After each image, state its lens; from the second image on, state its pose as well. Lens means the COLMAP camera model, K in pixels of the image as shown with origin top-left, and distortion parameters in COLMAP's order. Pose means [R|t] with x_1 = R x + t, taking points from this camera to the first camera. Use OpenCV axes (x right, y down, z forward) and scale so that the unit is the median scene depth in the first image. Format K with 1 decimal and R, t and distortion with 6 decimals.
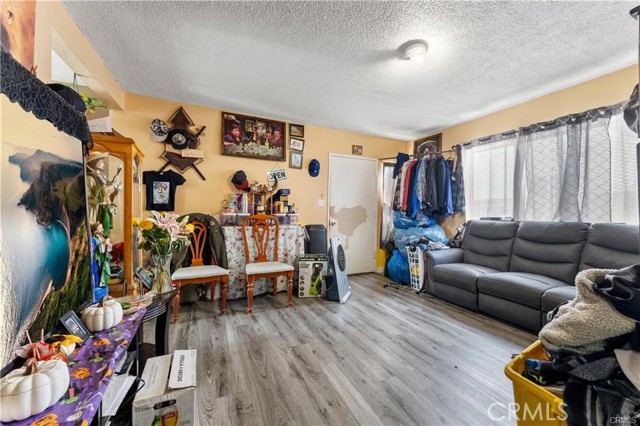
lens RADIAL K [[253.8, 0, 320.0], [0, 253.8, 213.0], [0, 0, 1]] dist [0.000595, 0.000027]
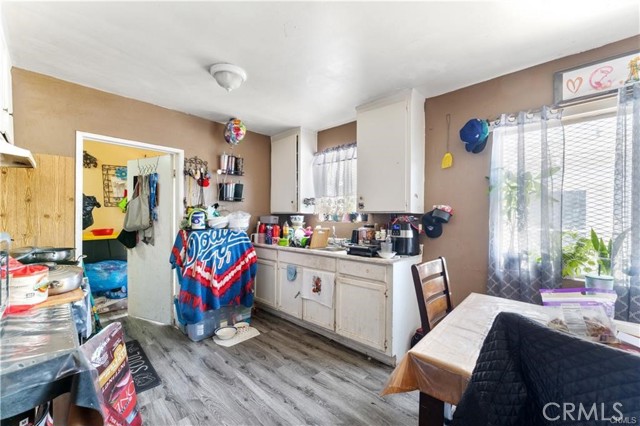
lens RADIAL K [[253.8, 0, 320.0], [0, 253.8, 213.0], [0, 0, 1]] dist [0.000595, 0.000027]
pose [[-0.928407, -0.020114, -0.371019, 0.282066], [-0.016221, 0.999776, -0.013609, -0.068210], [0.371210, -0.006616, -0.928526, 1.478783]]
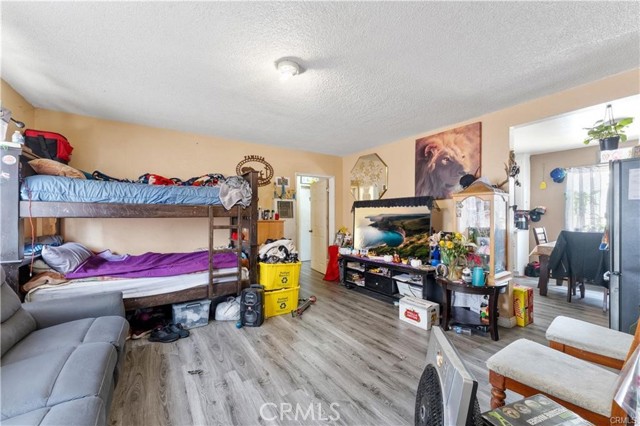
lens RADIAL K [[257.9, 0, 320.0], [0, 257.9, 213.0], [0, 0, 1]] dist [-0.001104, -0.000126]
pose [[-0.988044, -0.011513, -0.153744, 0.303750], [-0.010619, 0.999922, -0.006638, -0.067586], [0.153808, -0.004926, -0.988088, 1.496558]]
